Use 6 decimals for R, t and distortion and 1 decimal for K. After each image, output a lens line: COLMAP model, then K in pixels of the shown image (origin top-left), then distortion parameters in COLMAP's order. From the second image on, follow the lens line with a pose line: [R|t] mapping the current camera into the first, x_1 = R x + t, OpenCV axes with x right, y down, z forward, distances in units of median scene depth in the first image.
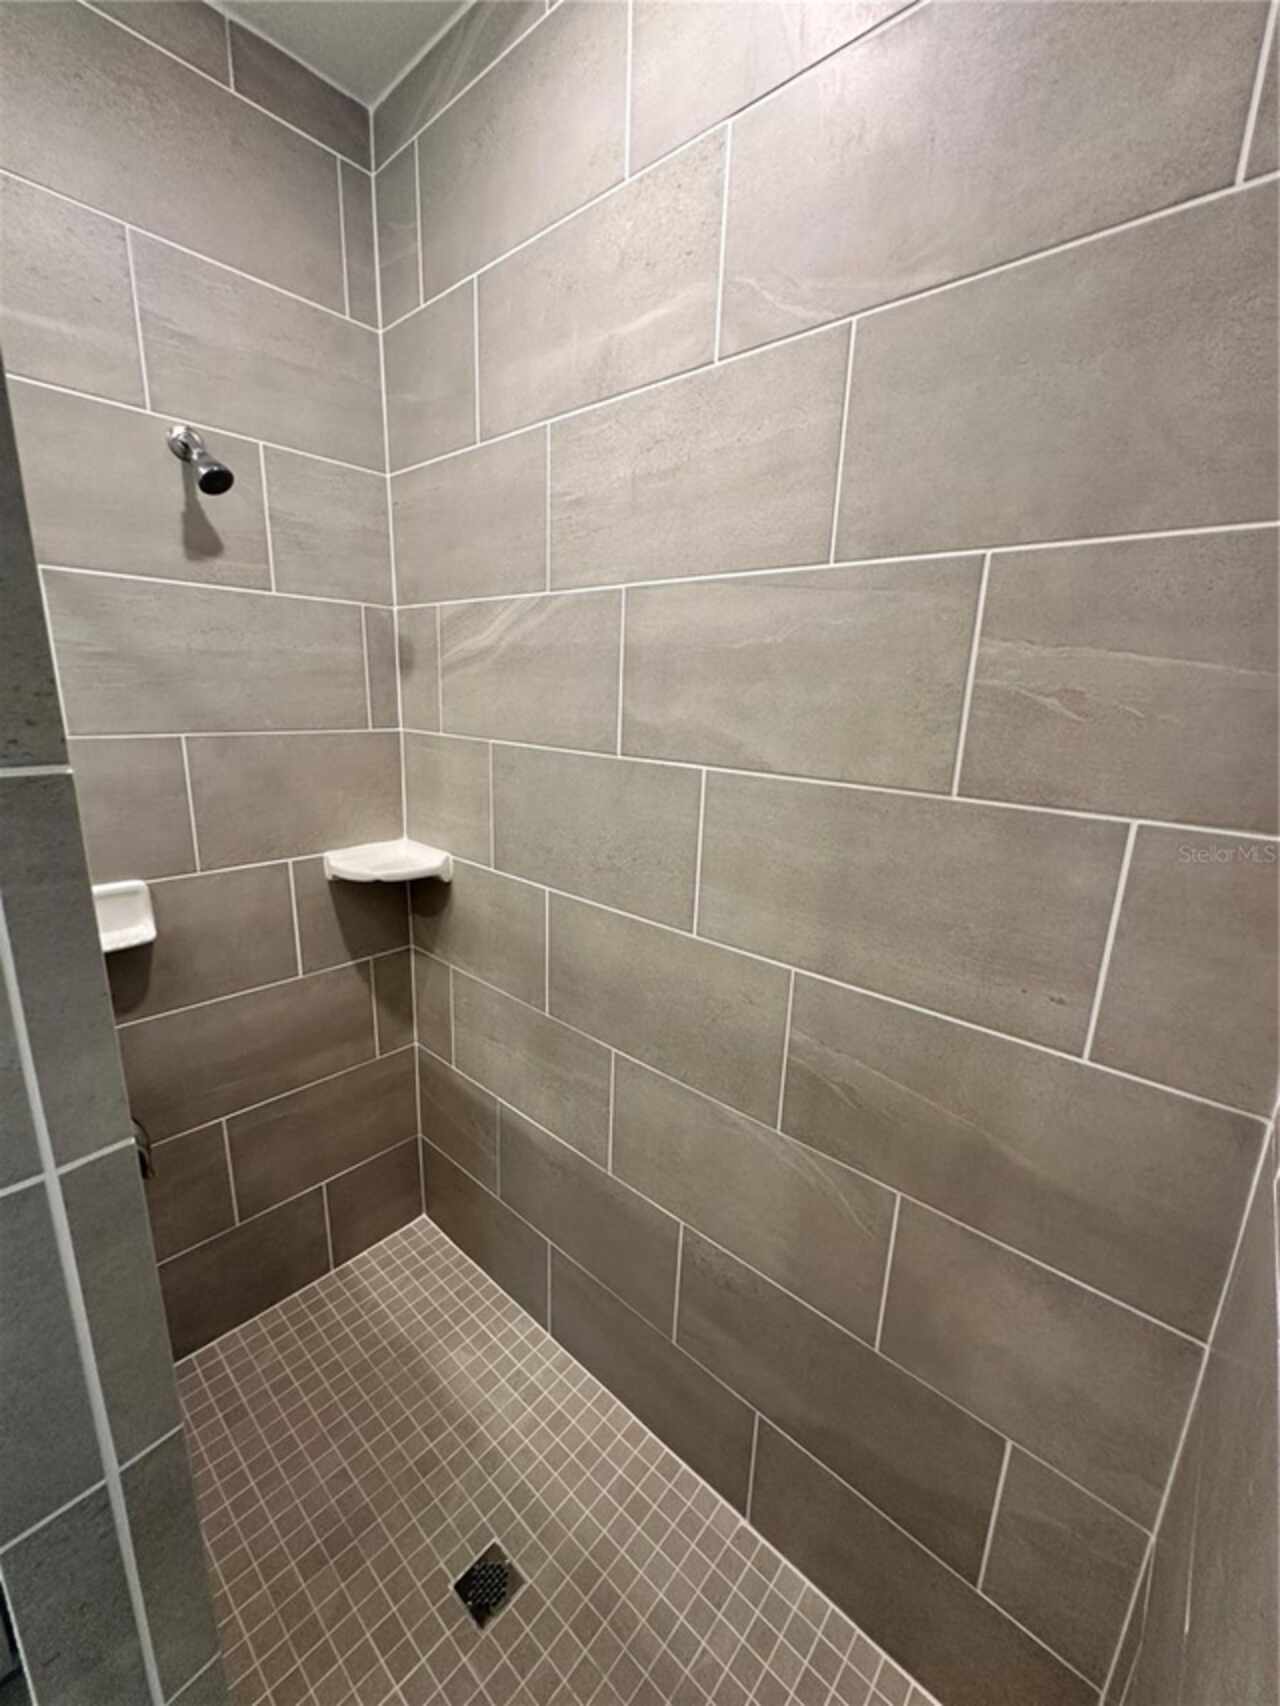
lens RADIAL K [[676.6, 0, 638.8], [0, 676.6, 843.7], [0, 0, 1]] dist [-0.000590, -0.000081]
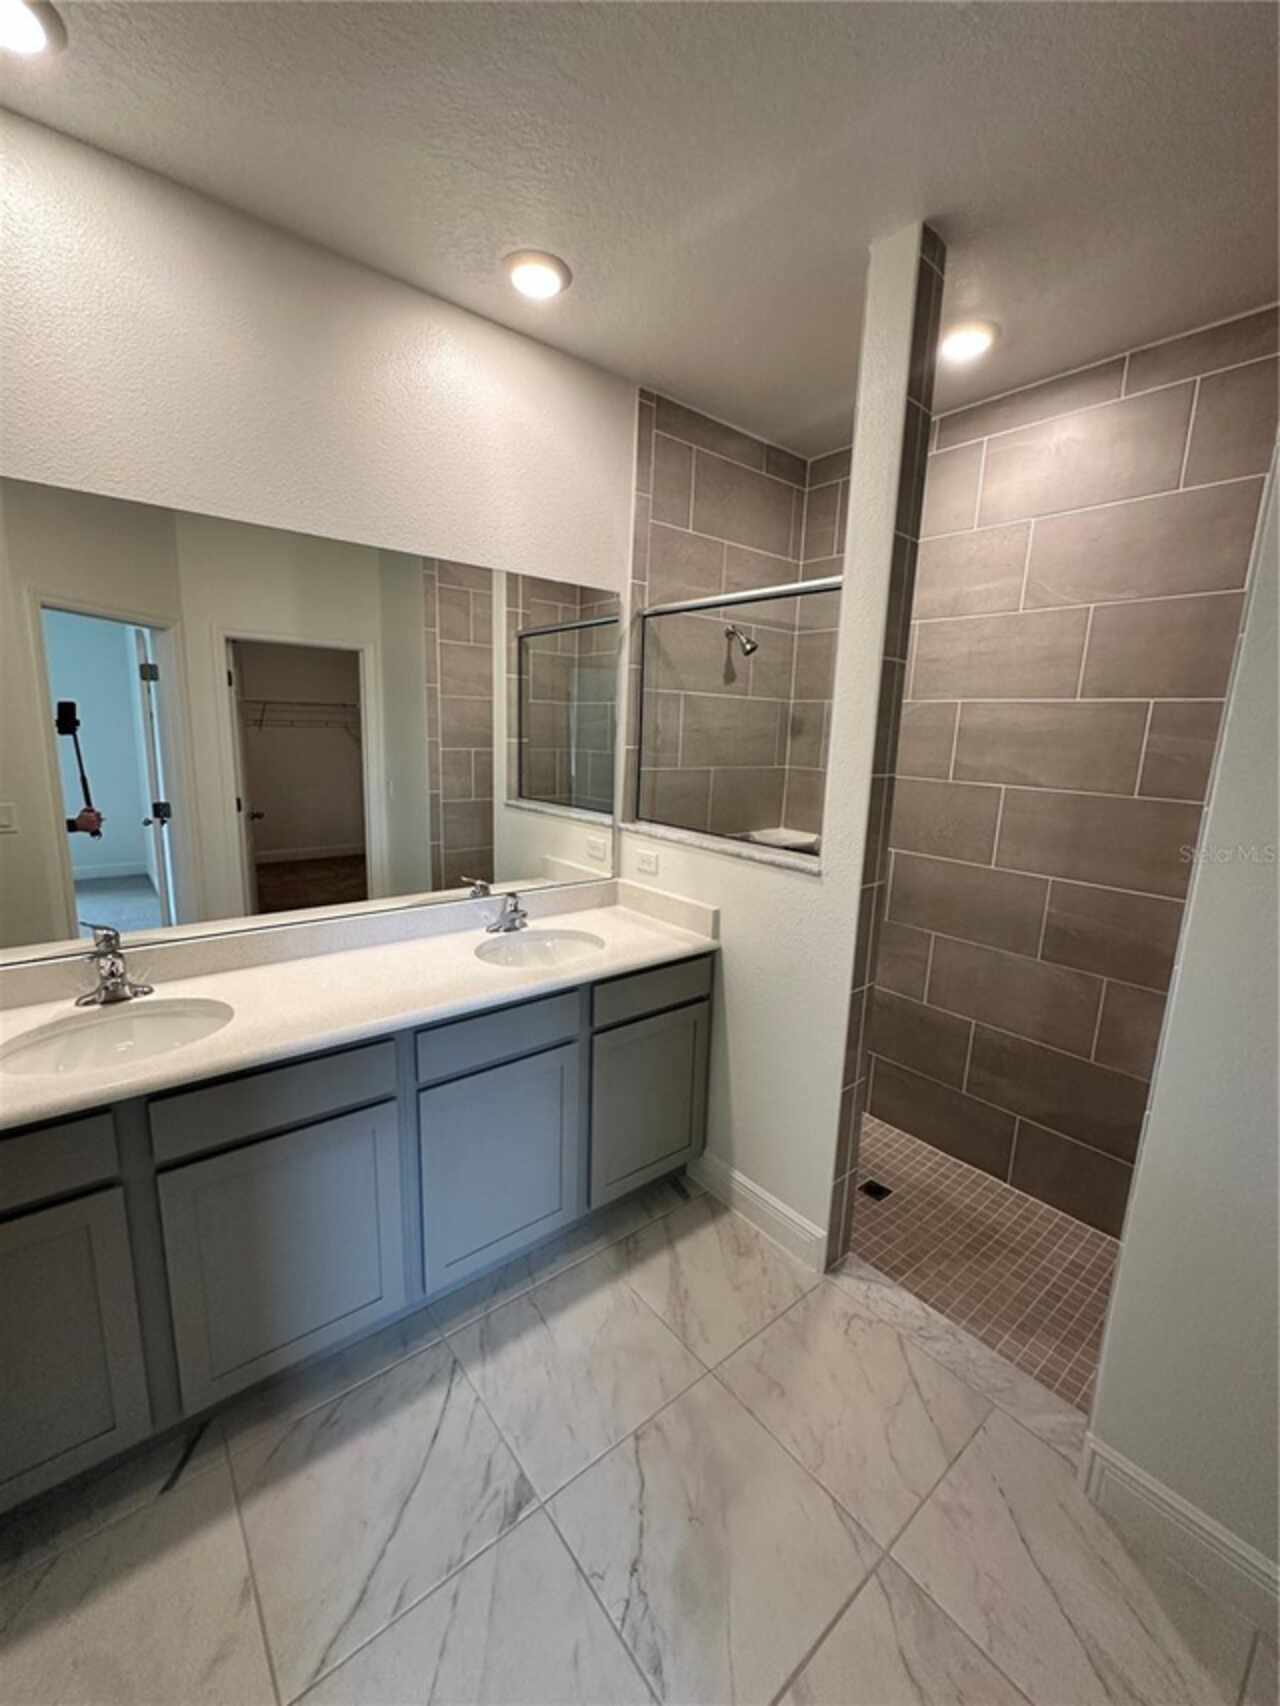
lens RADIAL K [[676.6, 0, 644.5], [0, 676.6, 847.3], [0, 0, 1]] dist [-0.000590, -0.000081]
pose [[0.989789, 0.027500, -0.139865, -0.685500], [-0.034956, 0.998080, -0.051136, 0.219723], [0.138190, 0.055503, 0.988849, -1.199557]]
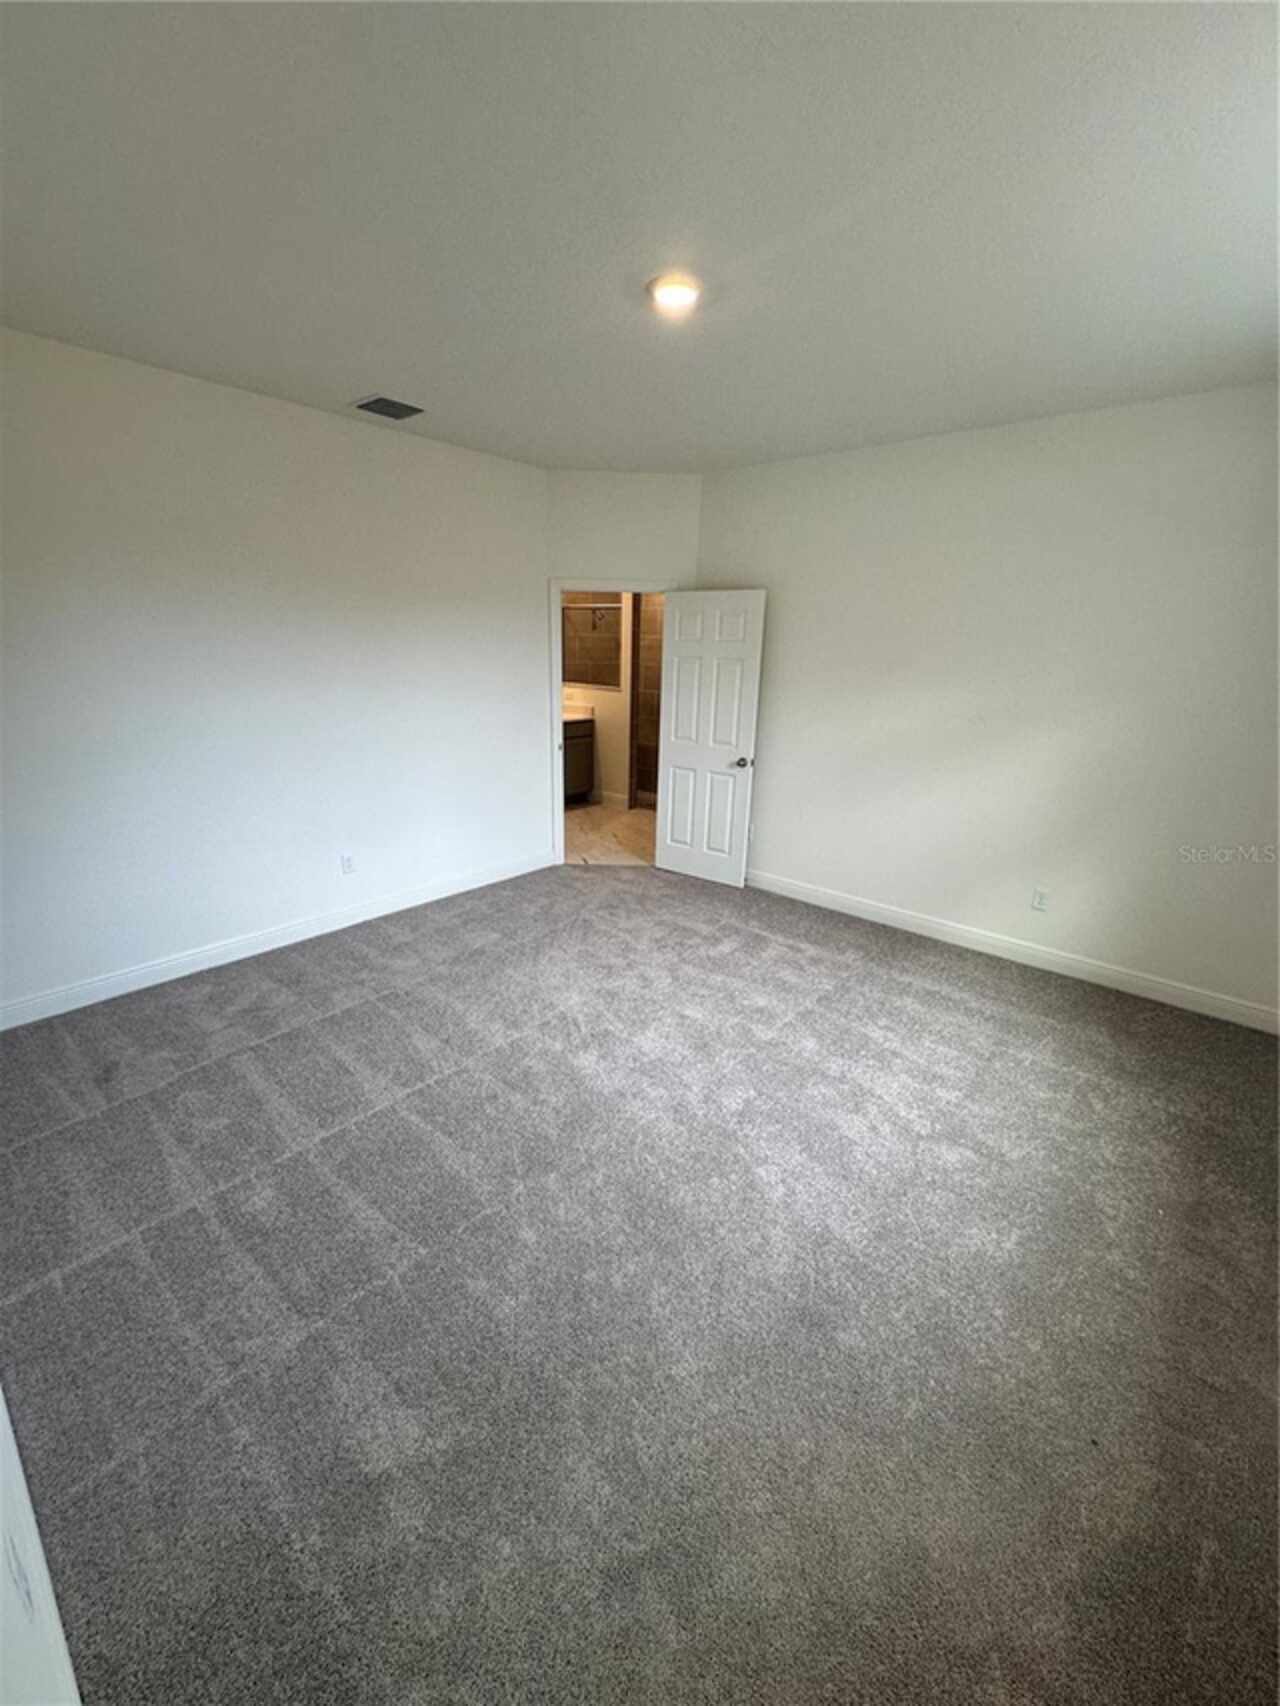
lens RADIAL K [[676.6, 0, 641.3], [0, 676.6, 856.4], [0, 0, 1]] dist [-0.000590, -0.000081]
pose [[0.999786, -0.015286, 0.013938, -0.285449], [0.014053, 0.996314, 0.084617, 1.558103], [-0.015180, -0.084404, 0.996316, -7.488288]]
